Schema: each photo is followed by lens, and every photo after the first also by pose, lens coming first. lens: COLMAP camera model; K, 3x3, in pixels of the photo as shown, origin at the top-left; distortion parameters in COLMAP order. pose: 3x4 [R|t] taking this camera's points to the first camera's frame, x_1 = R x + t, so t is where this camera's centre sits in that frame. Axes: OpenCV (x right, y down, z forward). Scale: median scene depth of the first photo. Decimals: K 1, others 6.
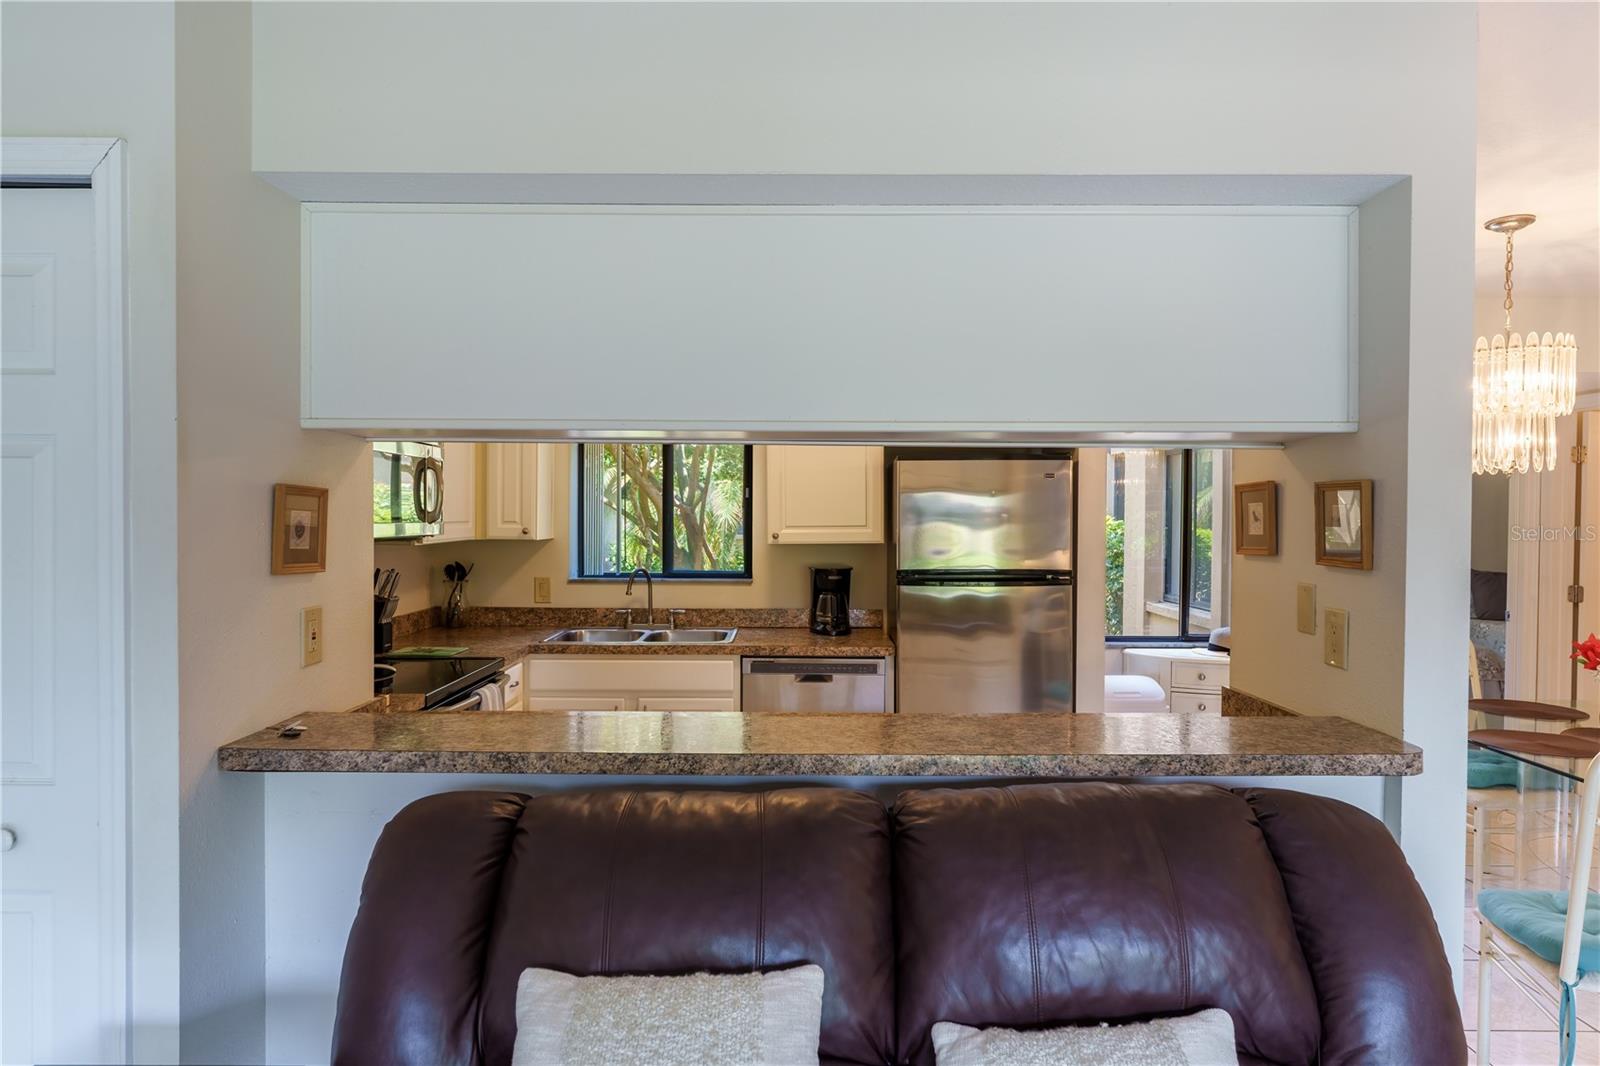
lens RADIAL K [[970.1, 0, 800.0], [0, 970.1, 533.0], [0, 0, 1]] dist [0.002579, 0.001018]
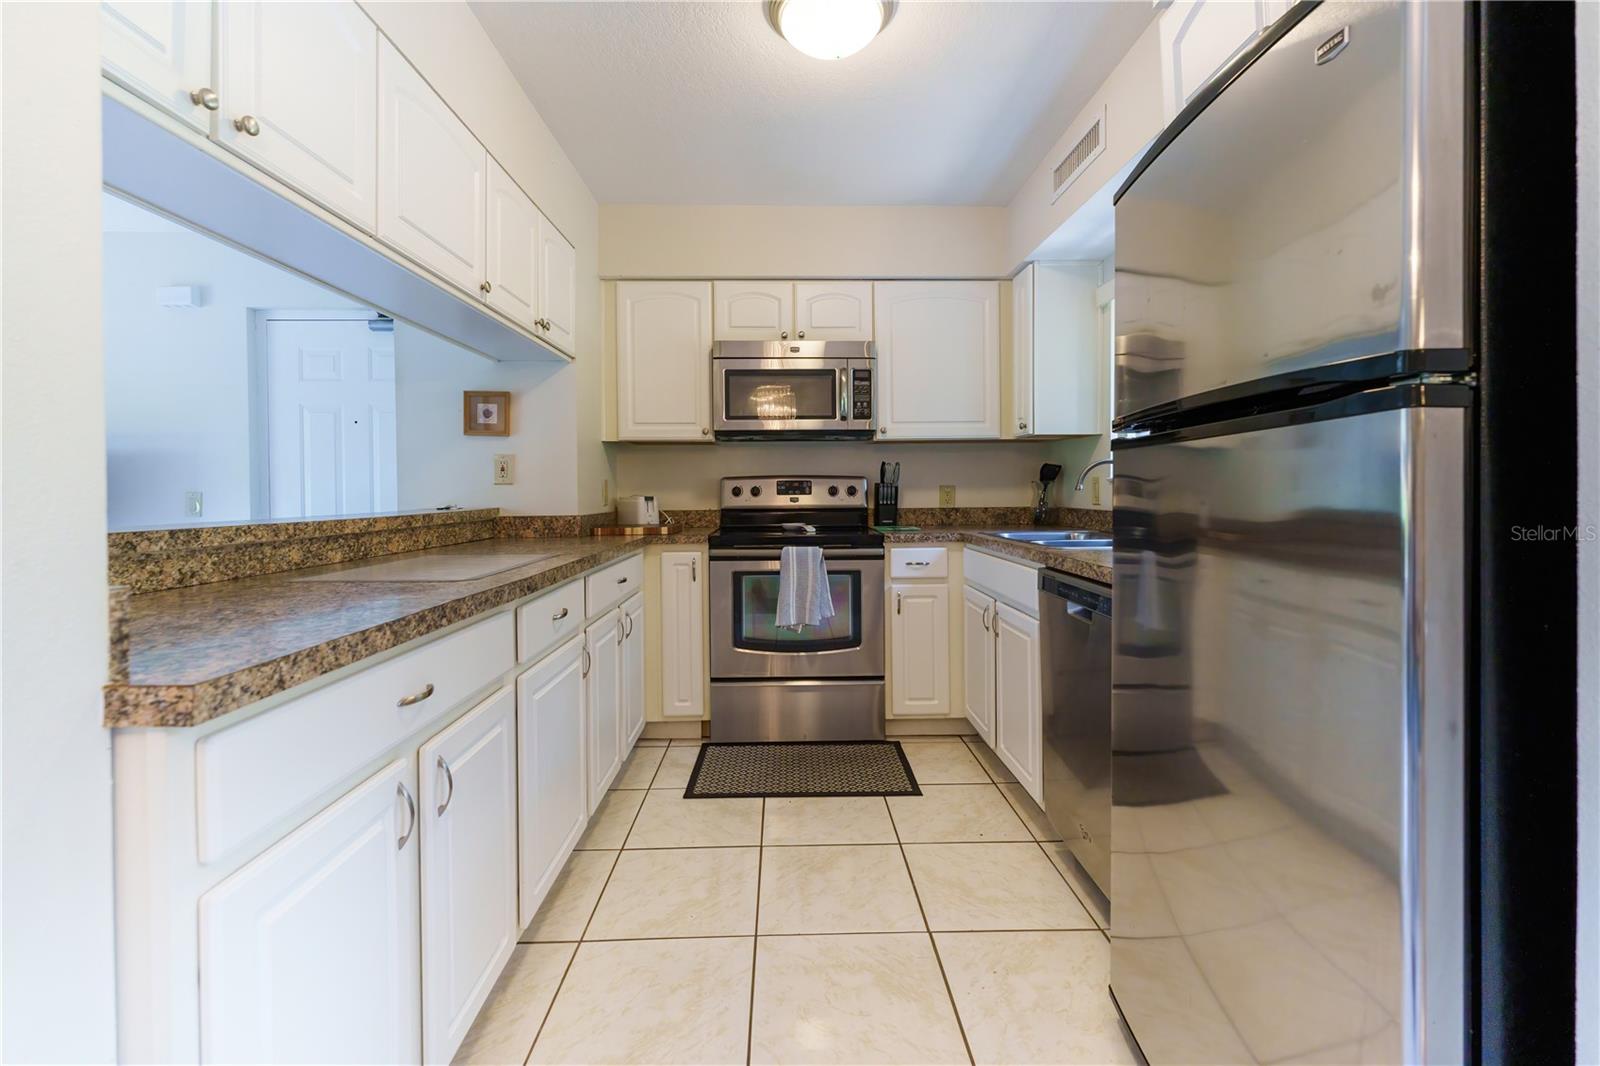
lens RADIAL K [[680.1, 0, 798.3], [0, 680.1, 499.3], [0, 0, 1]] dist [-0.000338, -0.000472]
pose [[0.021072, 0.004528, -0.999768, 0.467153], [-0.012997, 0.999906, 0.004255, 0.083926], [0.999693, 0.012905, 0.021129, 0.862658]]
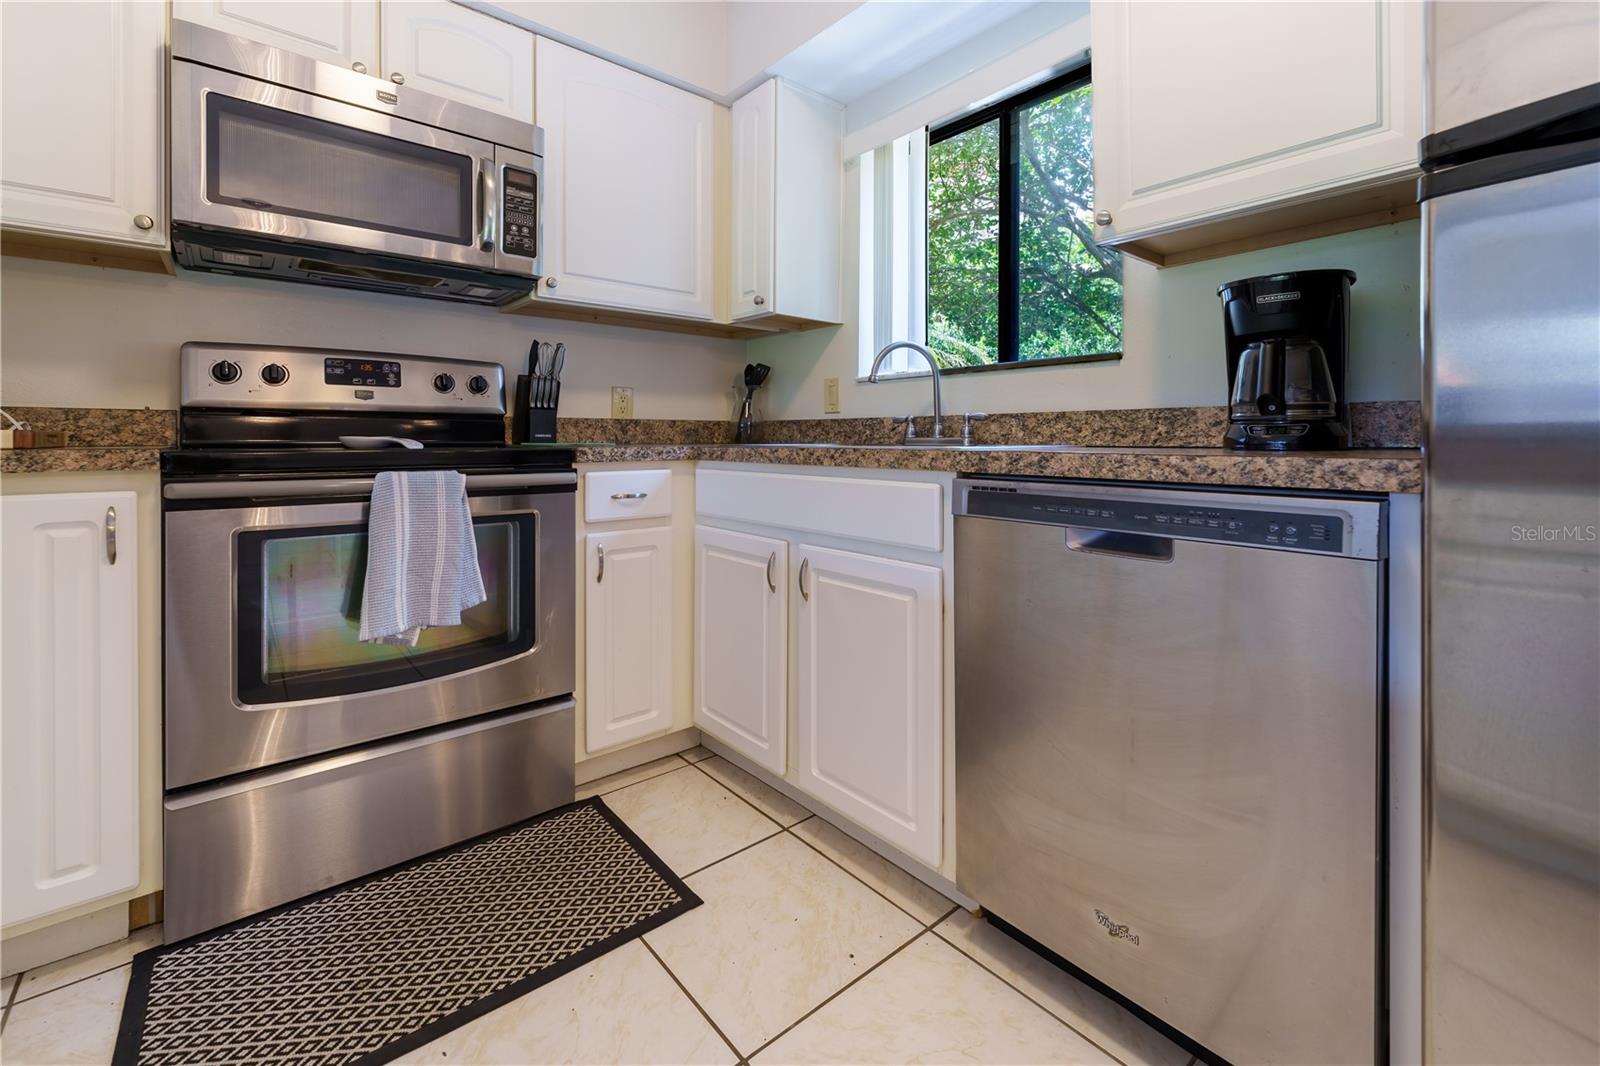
lens RADIAL K [[670.9, 0, 801.0], [0, 670.9, 446.3], [0, 0, 1]] dist [-0.001542, -0.000518]
pose [[0.647620, 0.002119, -0.761960, 0.132608], [-0.014369, 0.999852, -0.009433, 0.126077], [0.761828, 0.017058, 0.647555, 0.803123]]
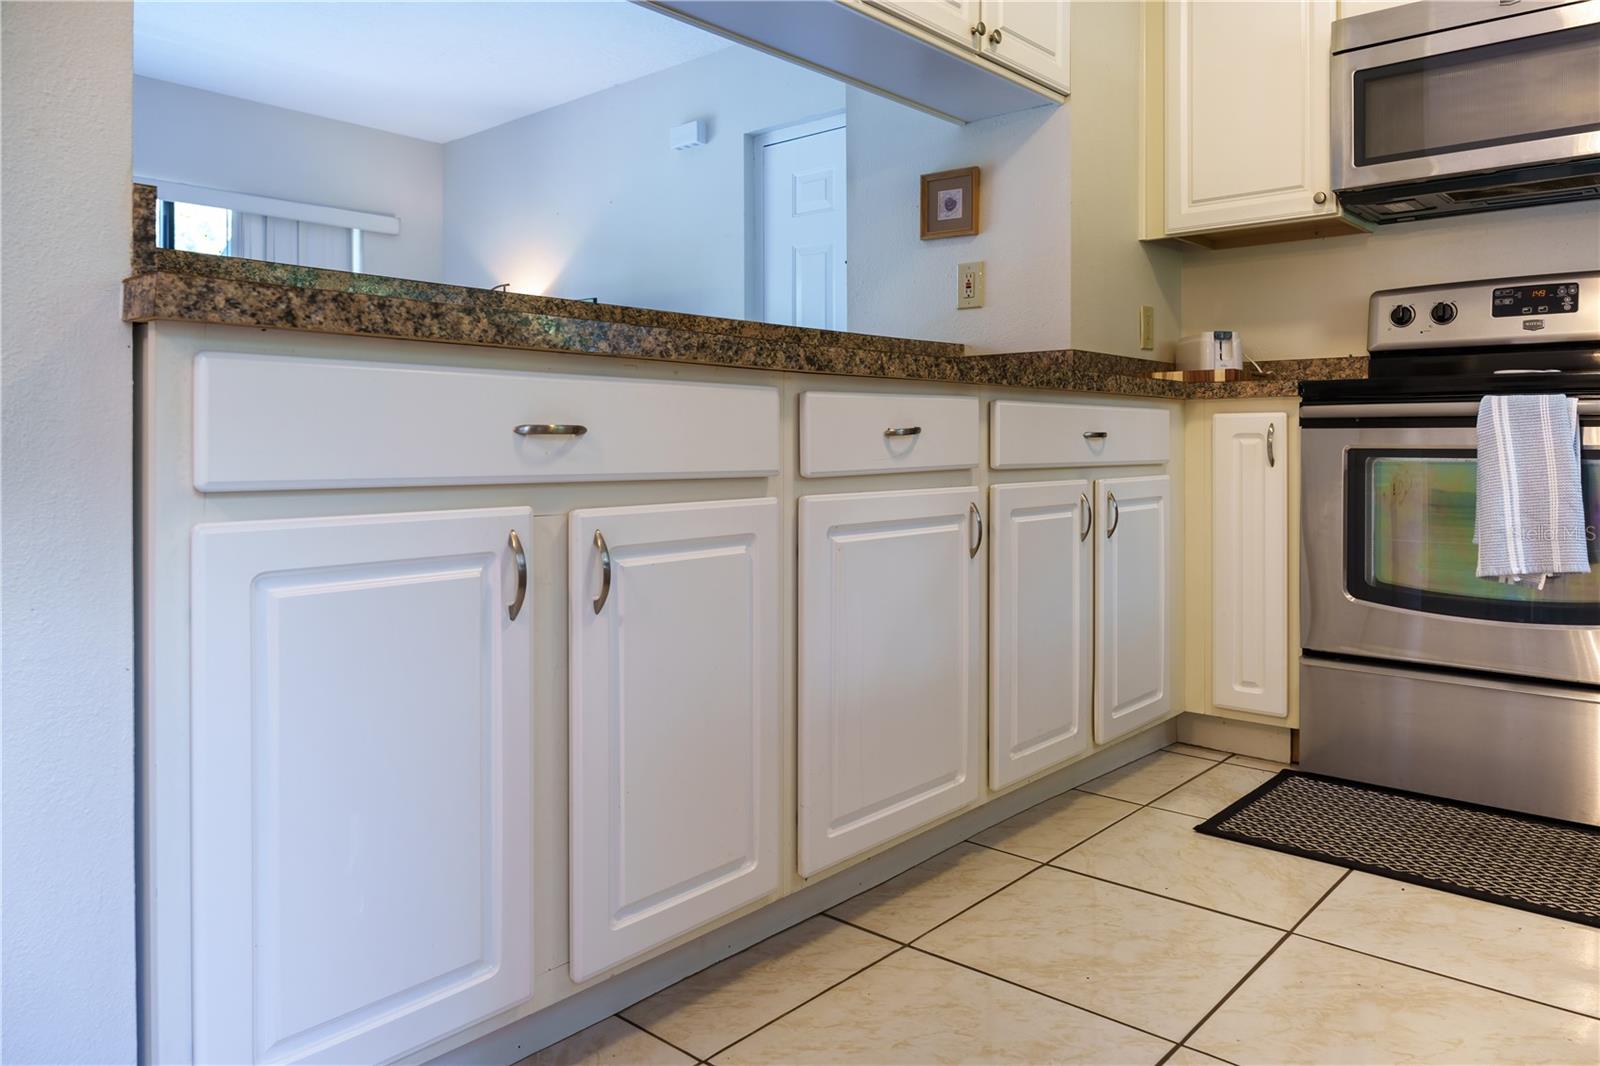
lens RADIAL K [[1088.9, 0, 804.4], [0, 1088.9, 440.6], [0, 0, 1]] dist [-0.003307, -0.006626]
pose [[-0.661925, -0.004196, -0.749558, 0.385446], [-0.018513, 0.999771, 0.010752, 0.163799], [0.749341, 0.020993, -0.661851, 0.988385]]
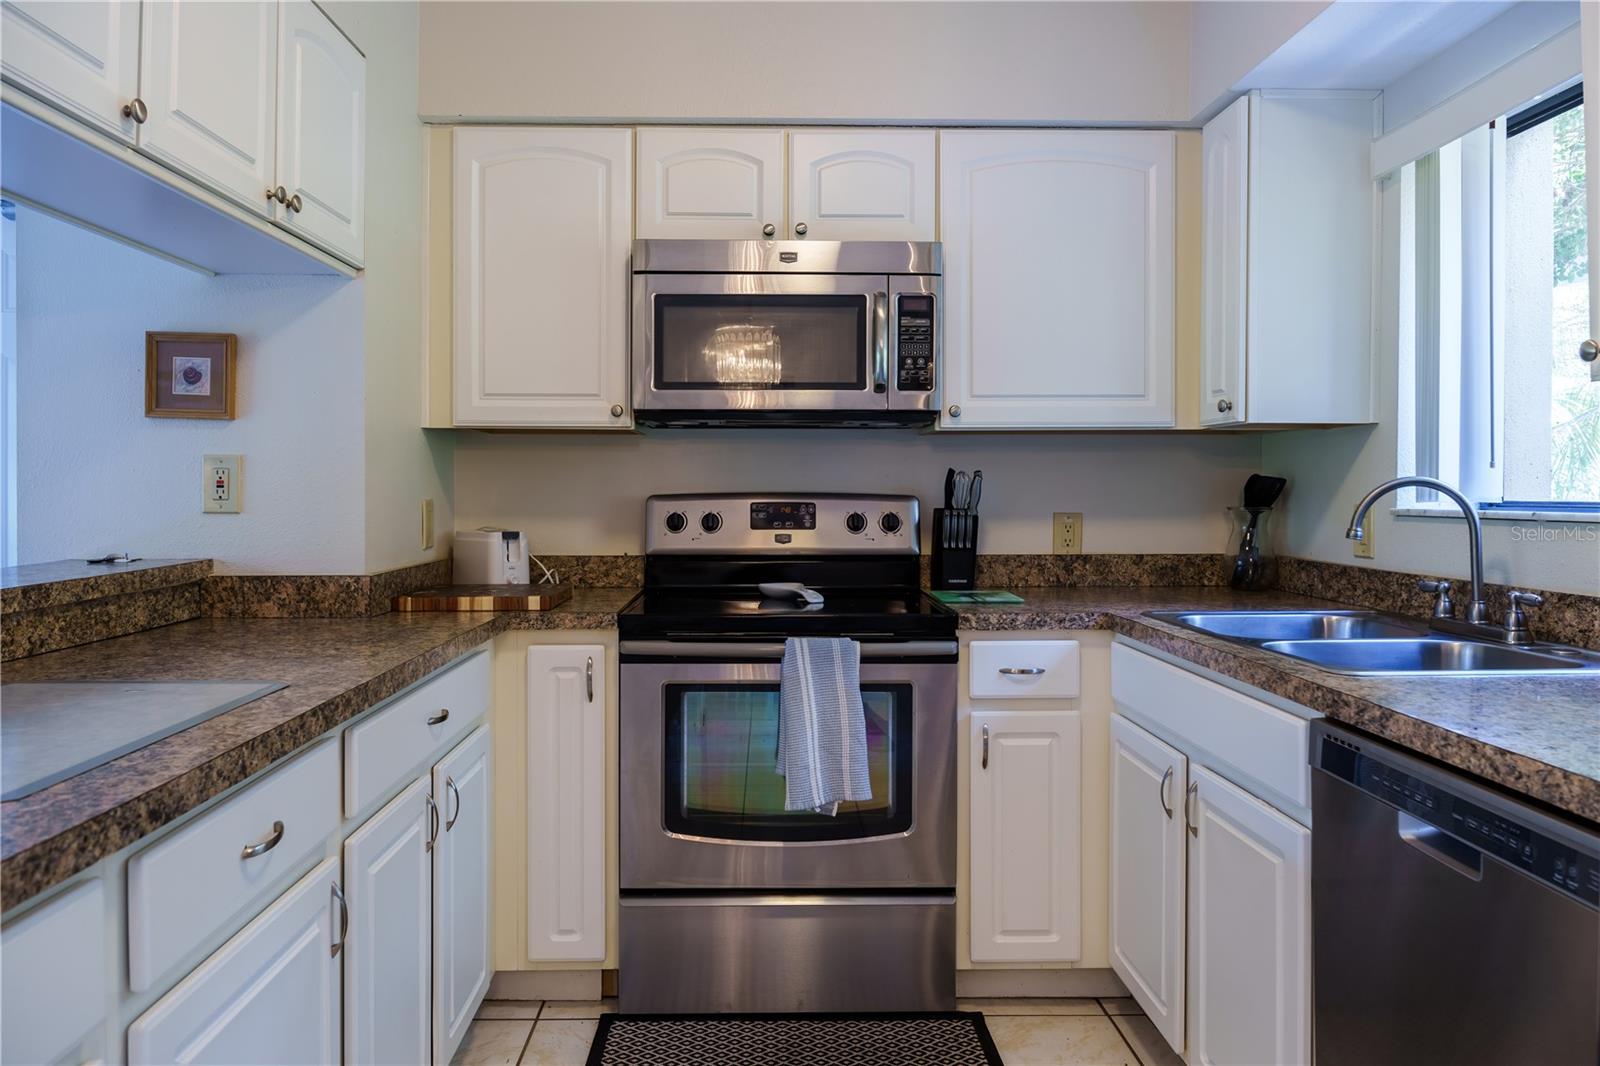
lens RADIAL K [[1086.3, 0, 776.2], [0, 1086.3, 497.6], [0, 0, 1]] dist [-0.004580, -0.001476]
pose [[0.017096, -0.002376, -0.999851, 0.333995], [-0.021213, 0.999771, -0.002739, 0.061313], [0.999629, 0.021256, 0.017041, 0.857656]]
